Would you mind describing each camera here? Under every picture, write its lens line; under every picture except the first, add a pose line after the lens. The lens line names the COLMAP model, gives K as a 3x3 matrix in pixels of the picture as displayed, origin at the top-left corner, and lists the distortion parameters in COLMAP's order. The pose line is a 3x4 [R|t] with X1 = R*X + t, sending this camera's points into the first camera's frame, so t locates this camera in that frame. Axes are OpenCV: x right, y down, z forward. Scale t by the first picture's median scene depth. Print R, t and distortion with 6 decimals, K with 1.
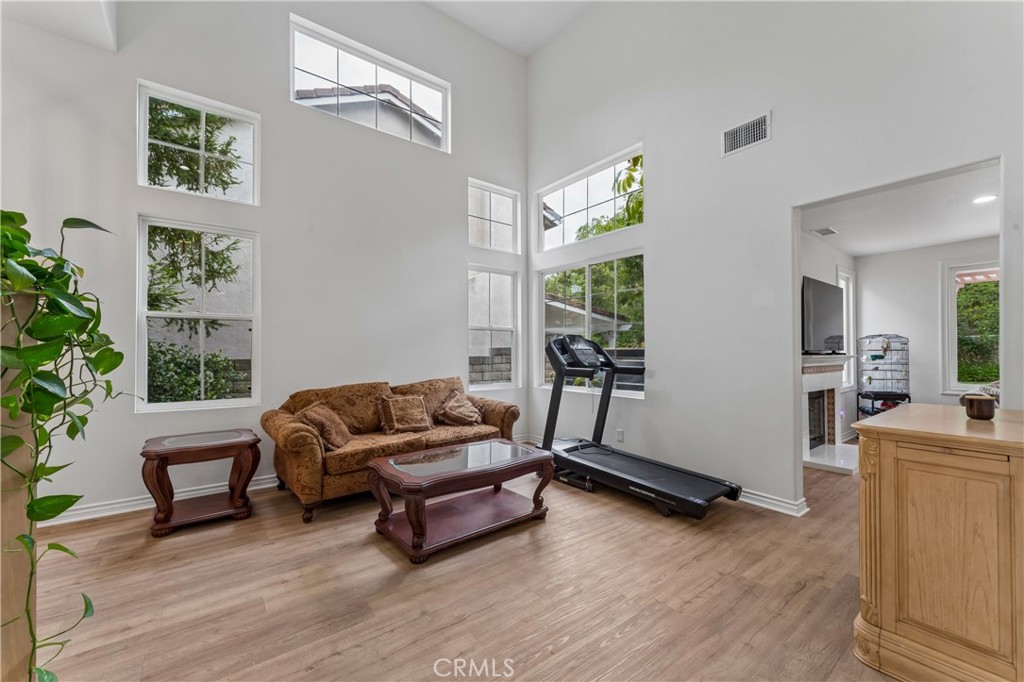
lens RADIAL K [[408.5, 0, 512.8], [0, 408.5, 347.3], [0, 0, 1]] dist [-0.002405, -0.000153]
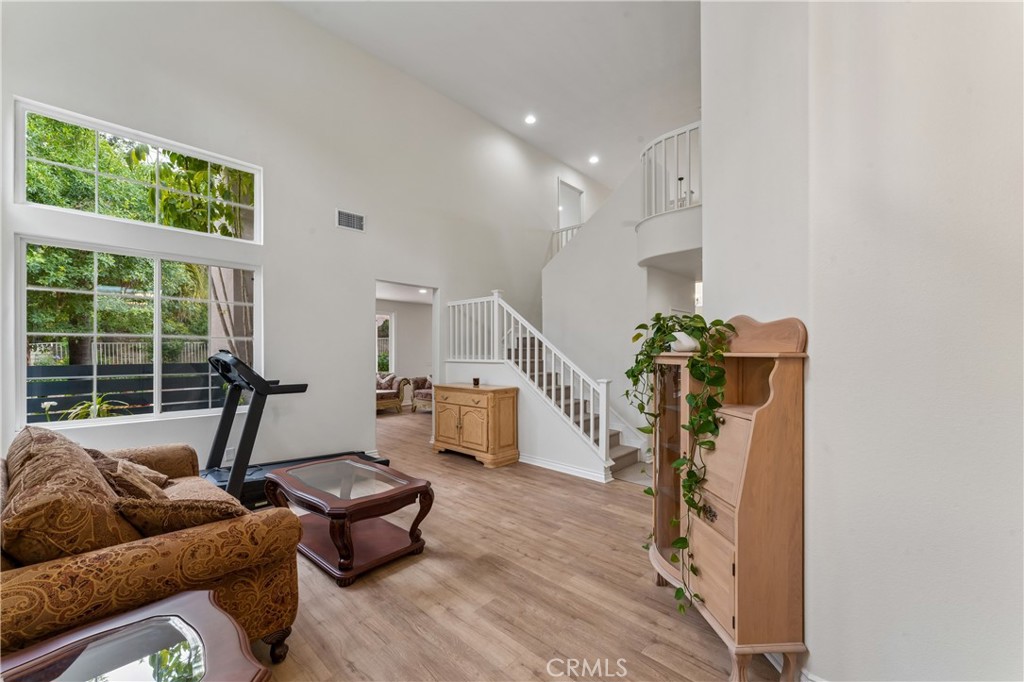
lens RADIAL K [[408.5, 0, 512.8], [0, 408.5, 347.3], [0, 0, 1]] dist [-0.002405, -0.000153]
pose [[-0.160528, 0.010722, 0.986973, -1.513203], [-0.004350, 0.999924, -0.011570, -0.052478], [-0.987022, -0.006151, -0.160469, 0.969229]]
